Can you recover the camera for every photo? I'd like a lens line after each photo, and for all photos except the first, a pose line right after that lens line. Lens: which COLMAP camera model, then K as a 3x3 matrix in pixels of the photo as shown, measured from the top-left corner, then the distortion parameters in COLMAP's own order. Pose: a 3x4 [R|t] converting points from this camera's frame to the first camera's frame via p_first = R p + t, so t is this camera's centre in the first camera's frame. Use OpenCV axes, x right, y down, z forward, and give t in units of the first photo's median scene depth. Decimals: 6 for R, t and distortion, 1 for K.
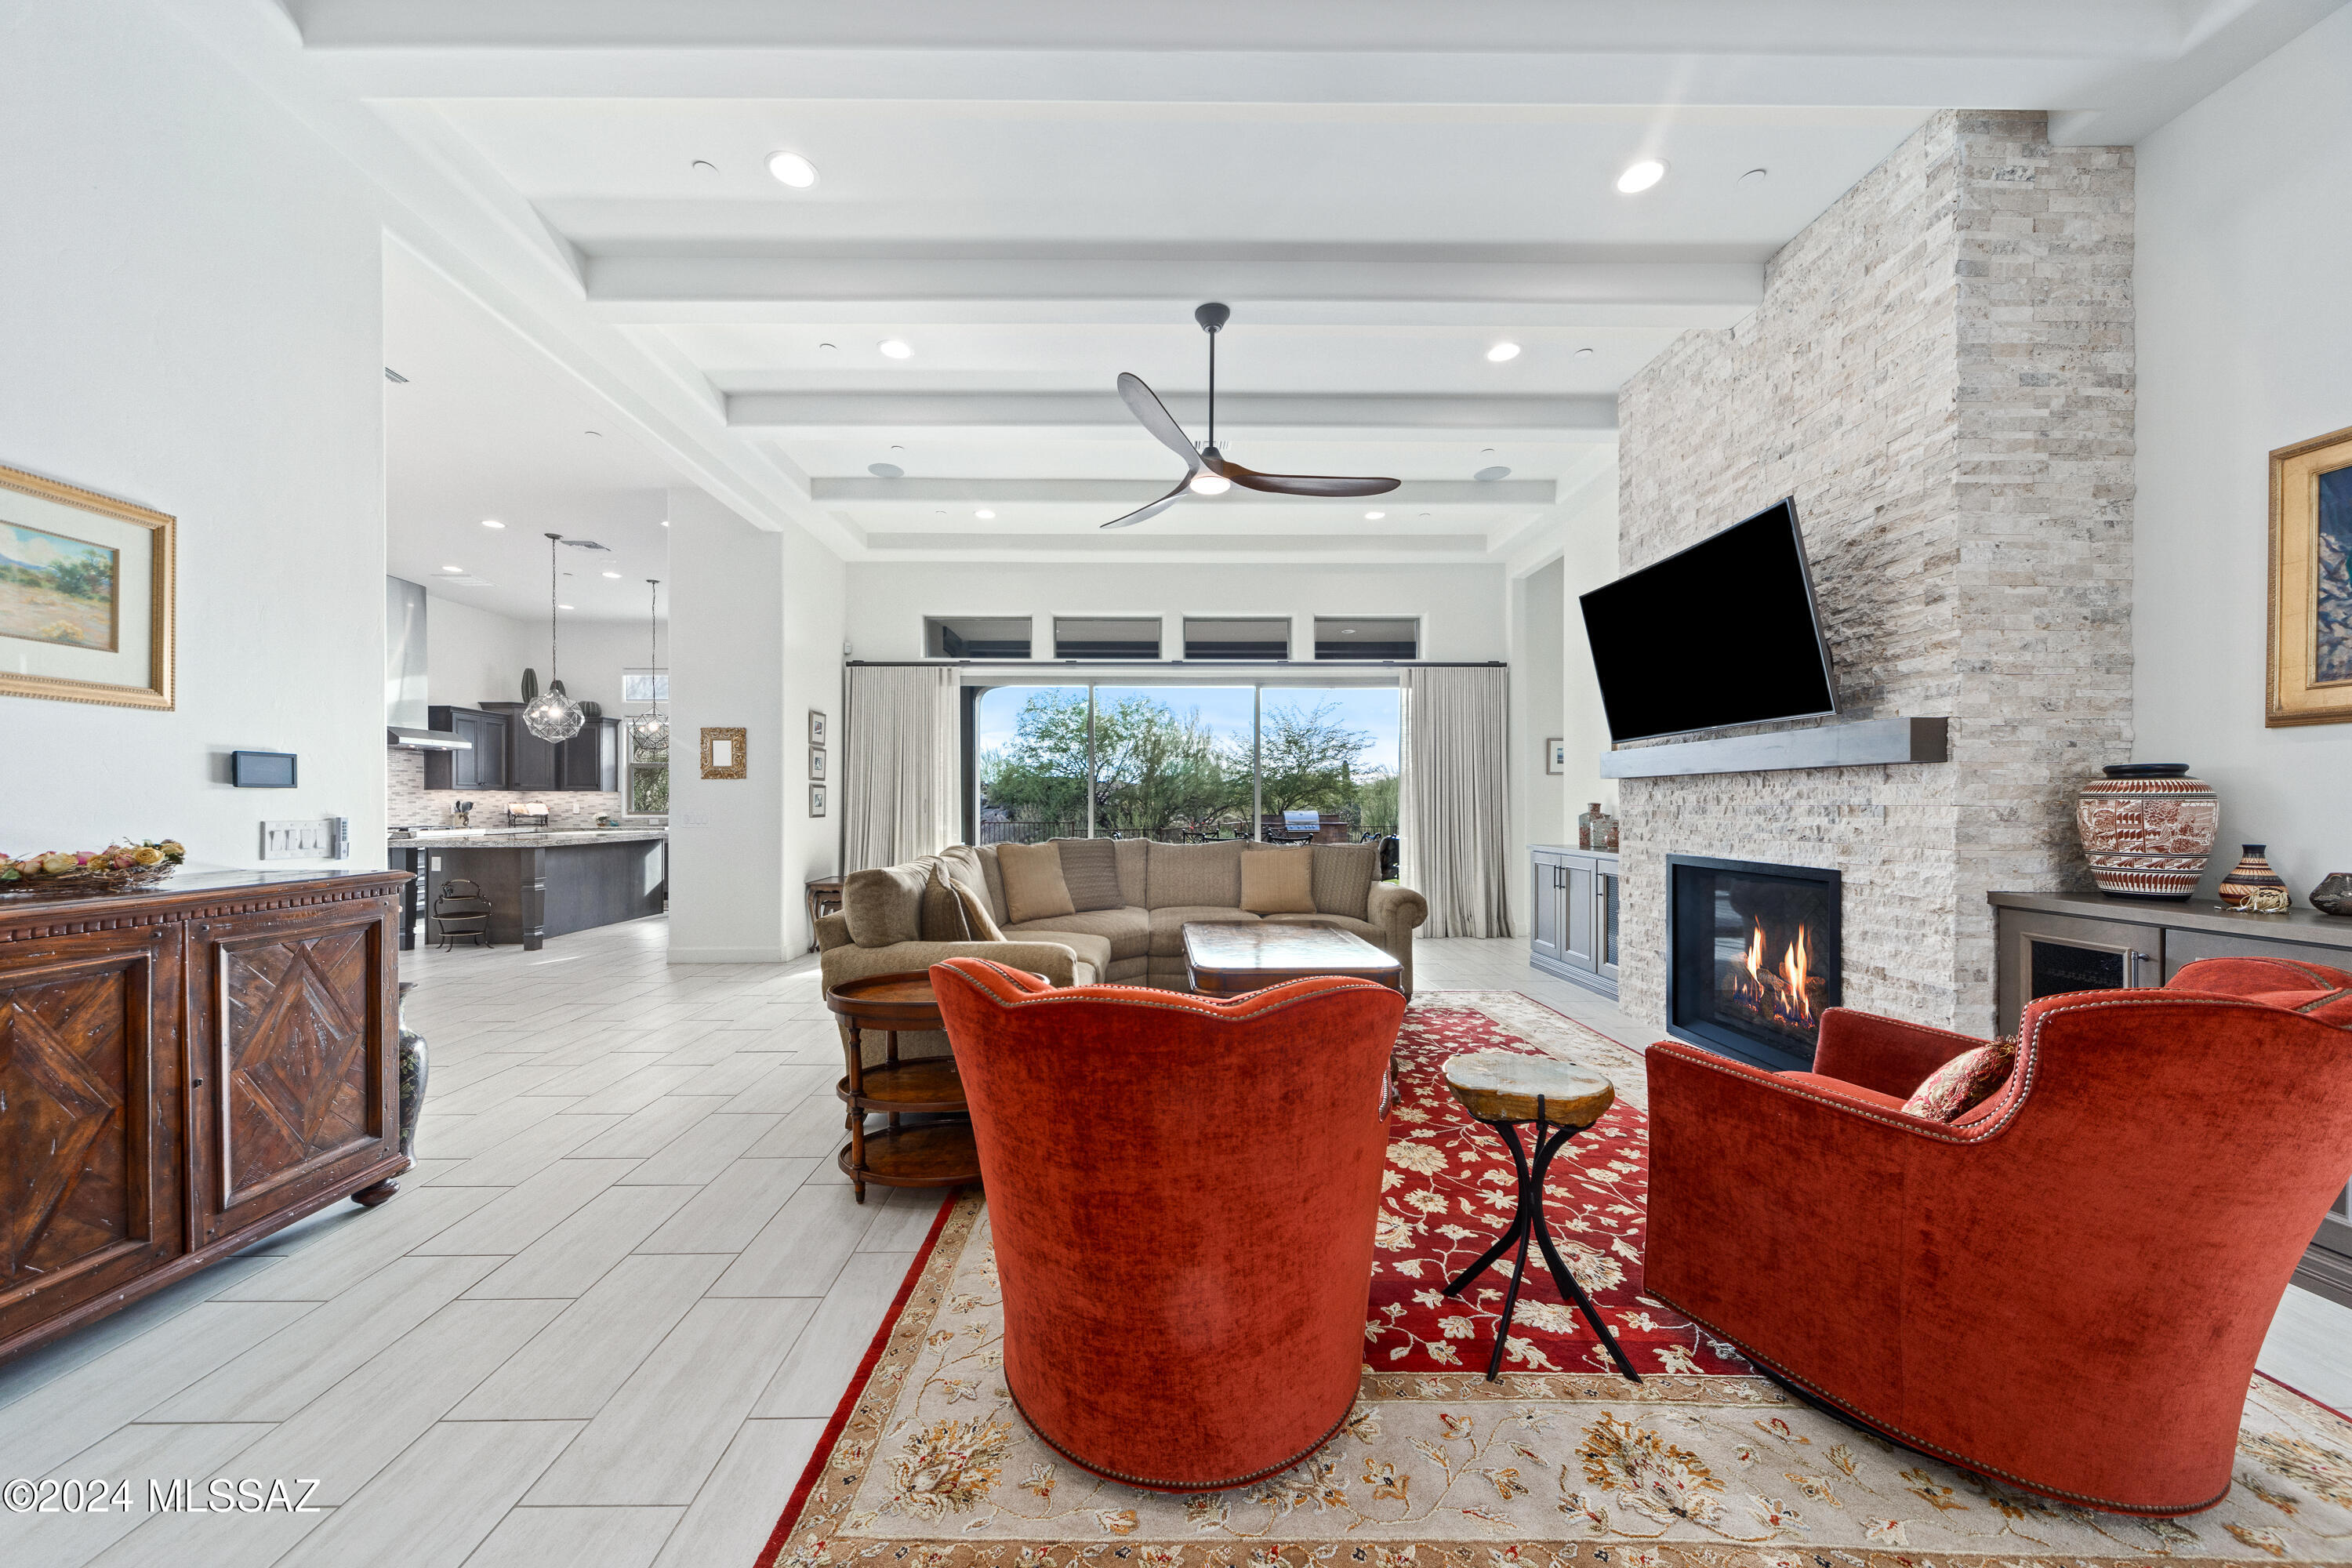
lens RADIAL K [[806.3, 0, 1143.3], [0, 806.3, 798.8], [0, 0, 1]] dist [-0.000338, -0.000006]
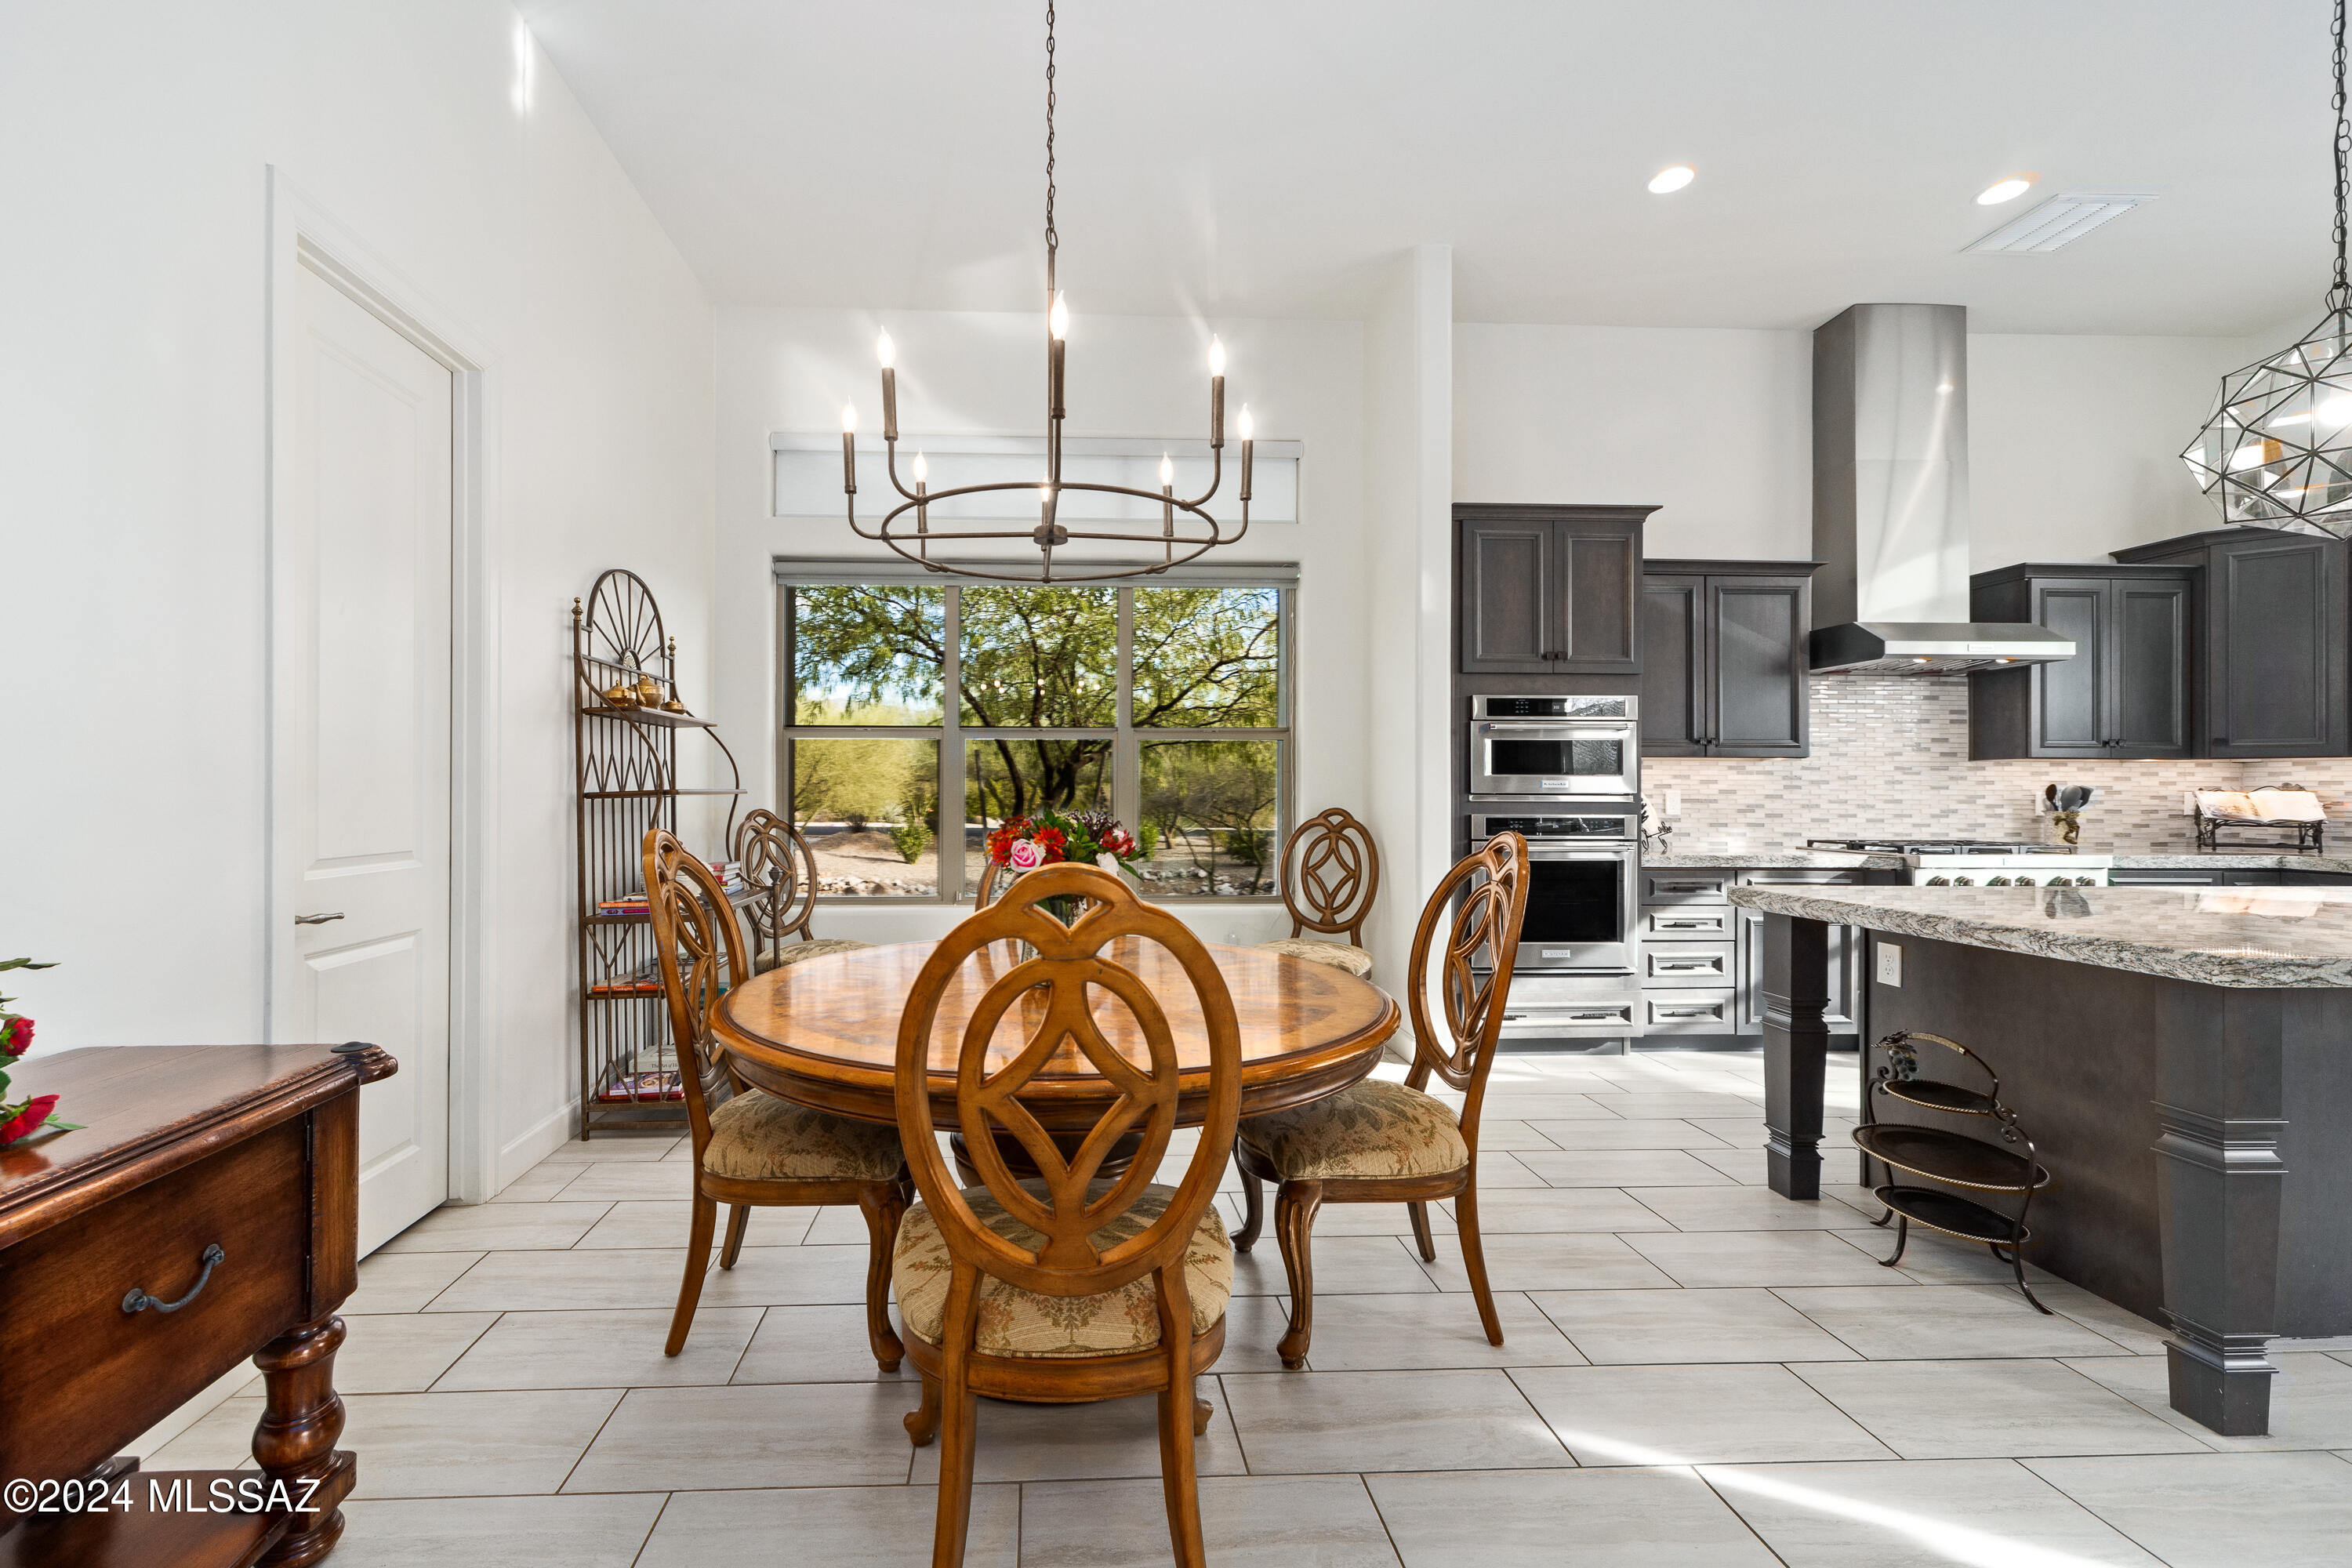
lens RADIAL K [[914.2, 0, 1215.4], [0, 914.2, 783.3], [0, 0, 1]] dist [-0.000381, -0.000059]
pose [[0.042092, -0.007562, -0.999085, -0.392637], [0.003121, 0.999967, -0.007437, 0.004215], [0.999109, -0.002805, 0.042114, 0.548419]]
